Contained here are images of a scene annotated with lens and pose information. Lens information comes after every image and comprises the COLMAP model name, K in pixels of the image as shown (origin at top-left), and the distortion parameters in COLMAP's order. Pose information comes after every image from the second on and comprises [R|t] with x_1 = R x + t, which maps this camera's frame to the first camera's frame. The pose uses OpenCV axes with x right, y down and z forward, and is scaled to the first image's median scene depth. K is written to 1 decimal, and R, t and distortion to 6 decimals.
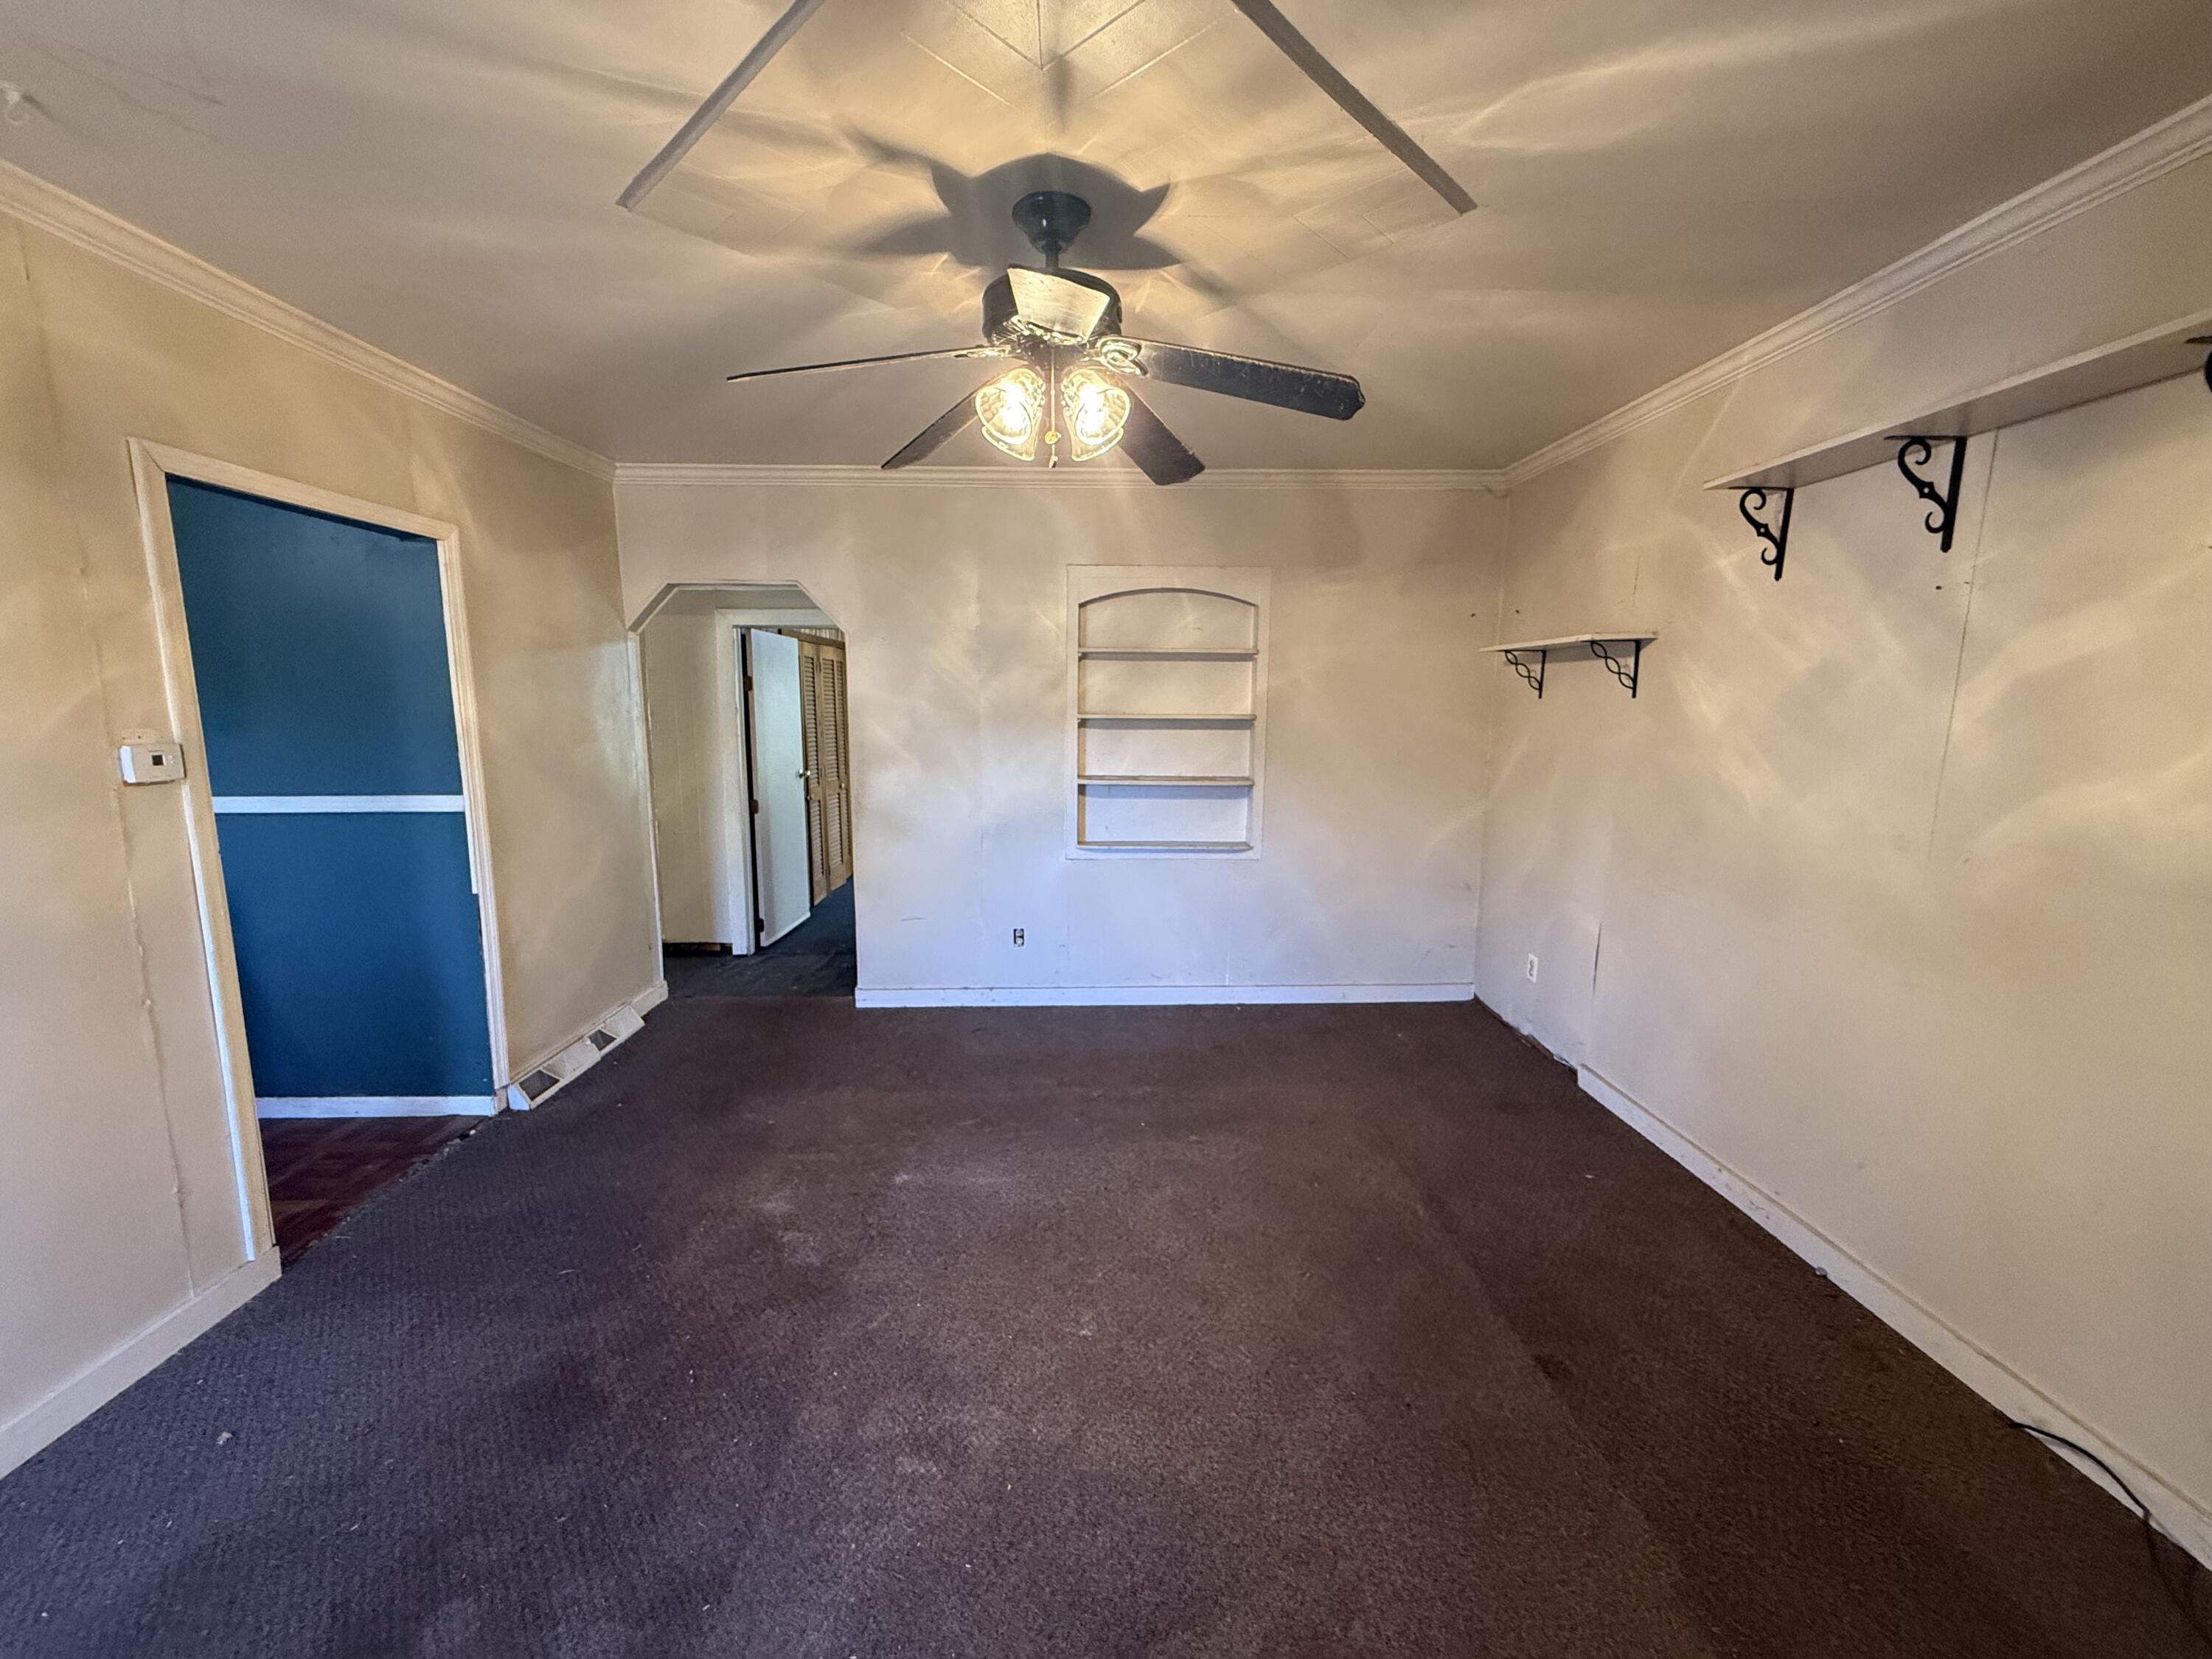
lens RADIAL K [[878.3, 0, 1096.5], [0, 878.3, 834.5], [0, 0, 1]] dist [-0.000119, -0.000138]
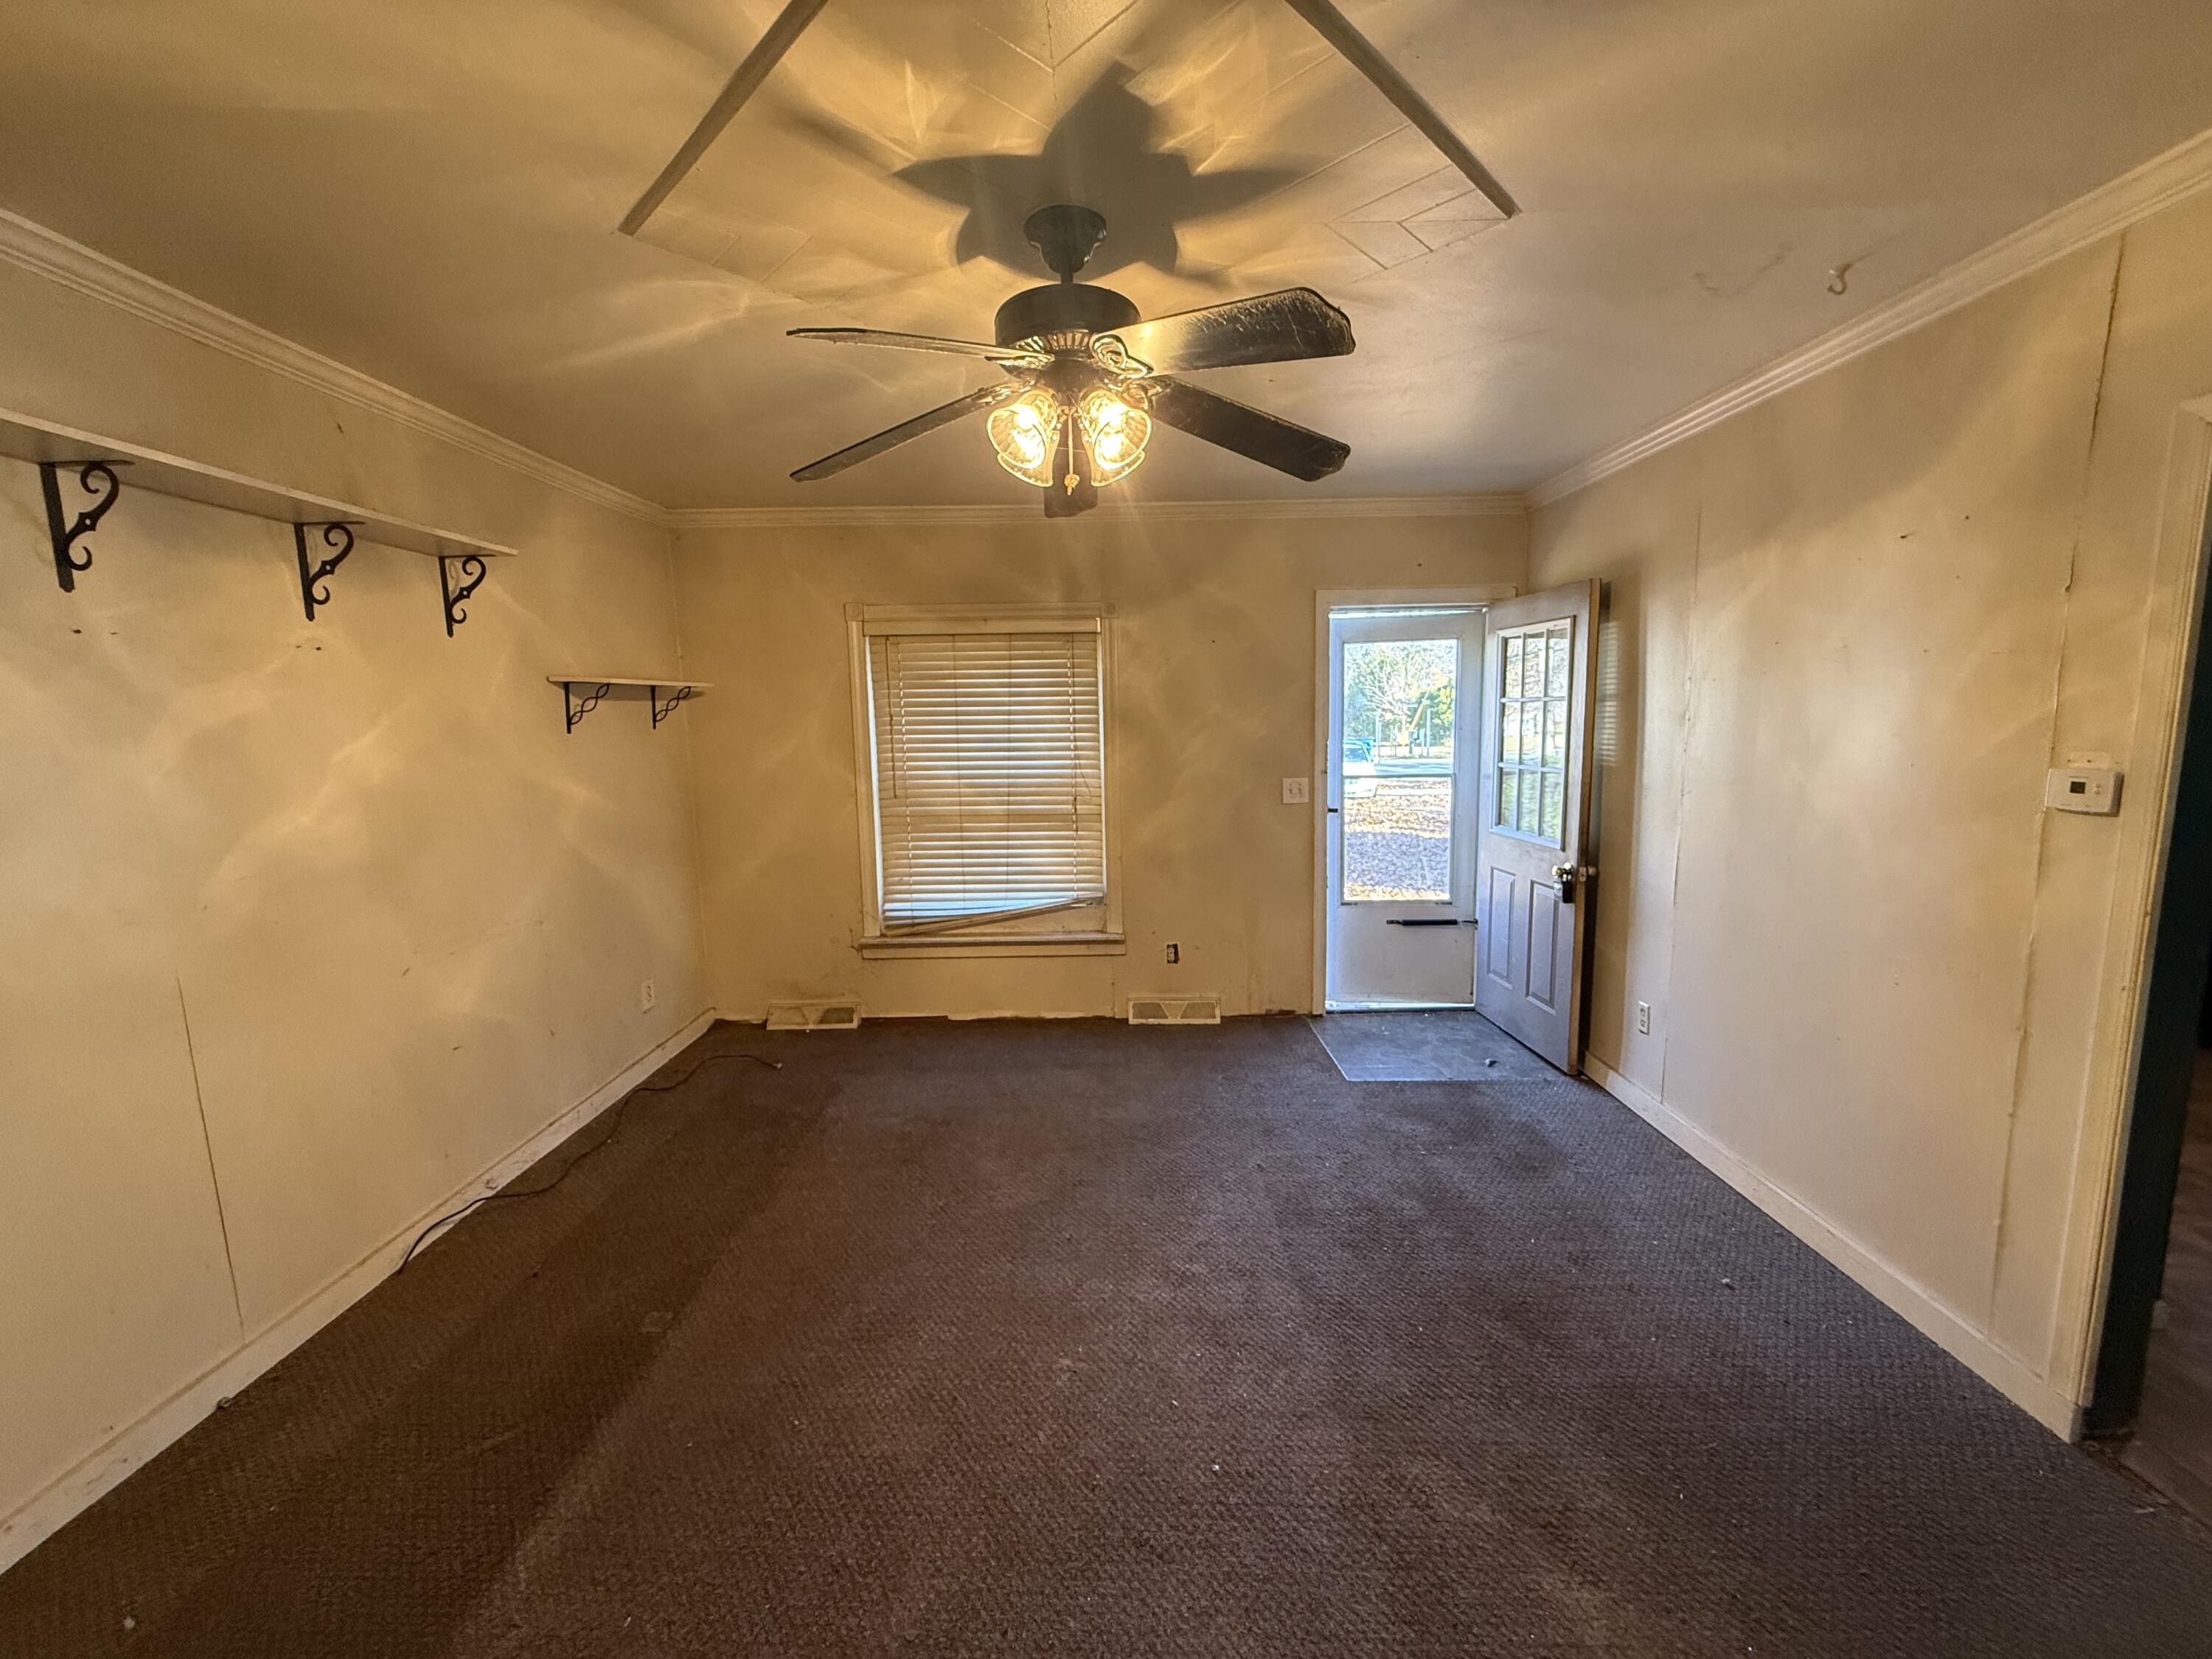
lens RADIAL K [[878.3, 0, 1094.4], [0, 878.3, 835.4], [0, 0, 1]] dist [-0.000119, -0.000138]
pose [[-0.998814, 0.012895, 0.046960, -0.100153], [0.025647, 0.959026, 0.282154, -0.294895], [-0.041397, 0.283024, -0.958219, 1.784795]]
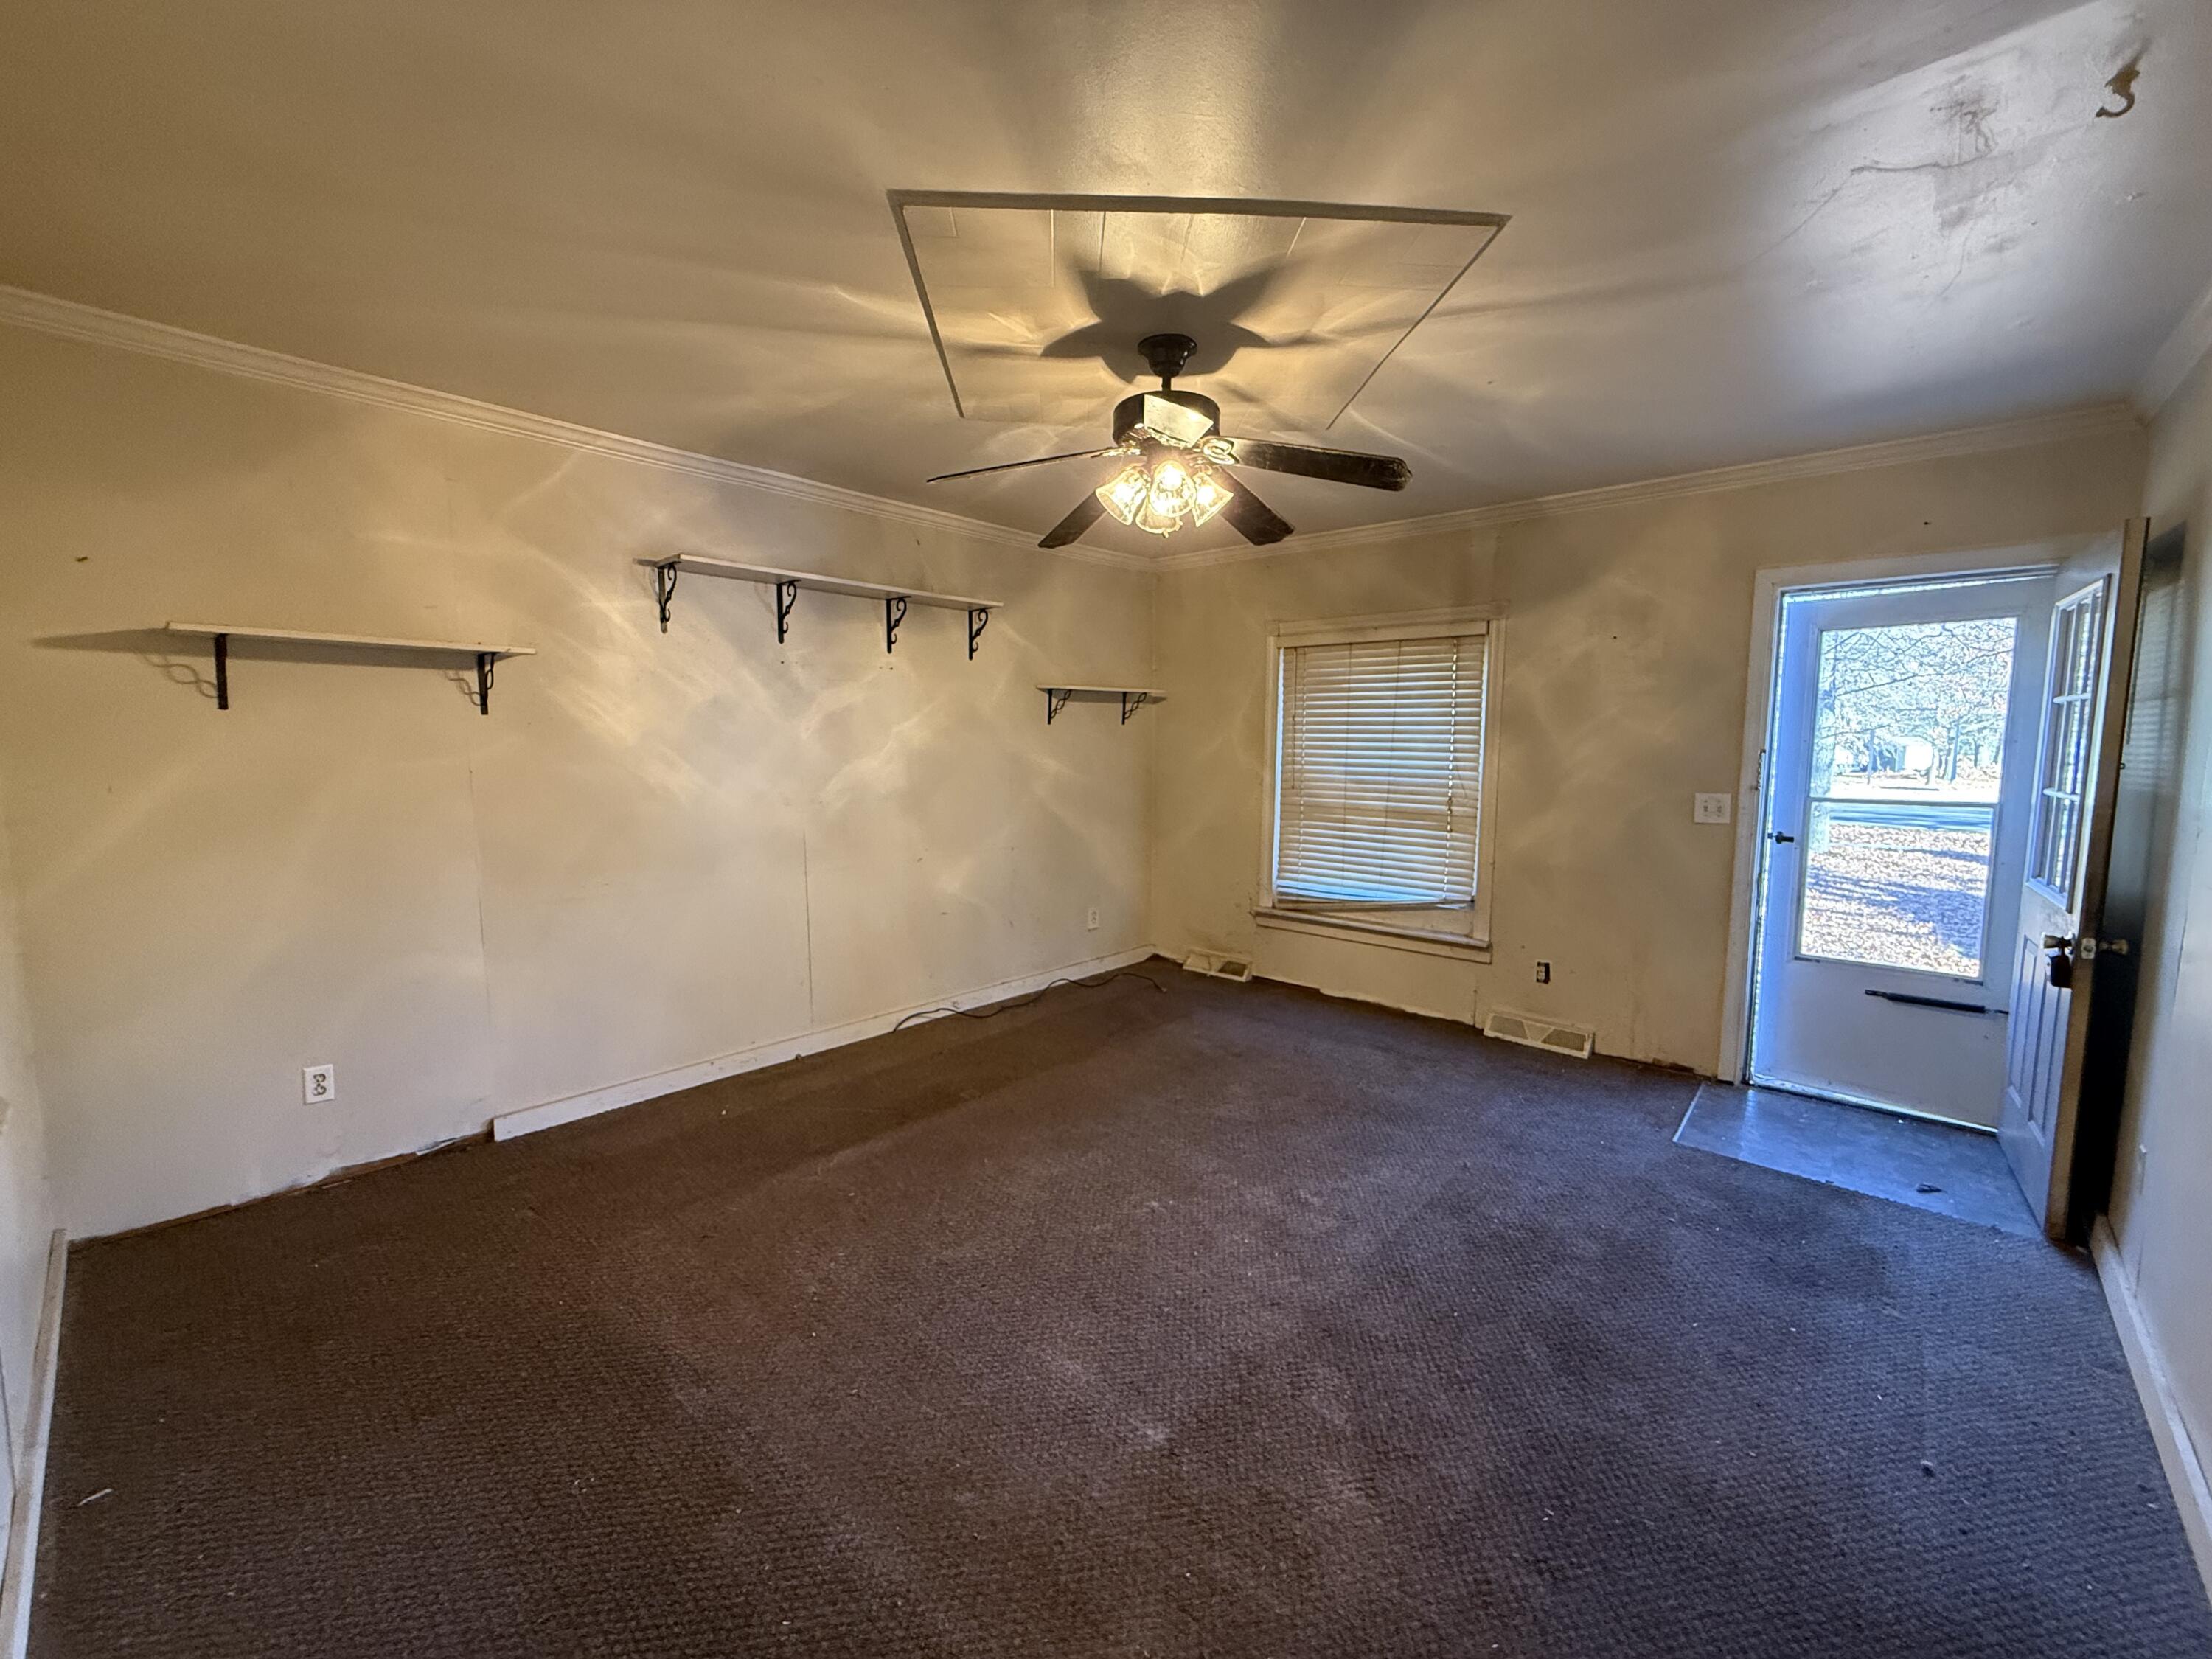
lens RADIAL K [[878.3, 0, 1096.3], [0, 878.3, 835.4], [0, 0, 1]] dist [-0.000119, -0.000138]
pose [[-0.716227, -0.080718, 0.693184, -0.803396], [0.099407, 0.971359, 0.215822, -0.249957], [-0.690751, 0.223485, -0.687690, 1.822146]]
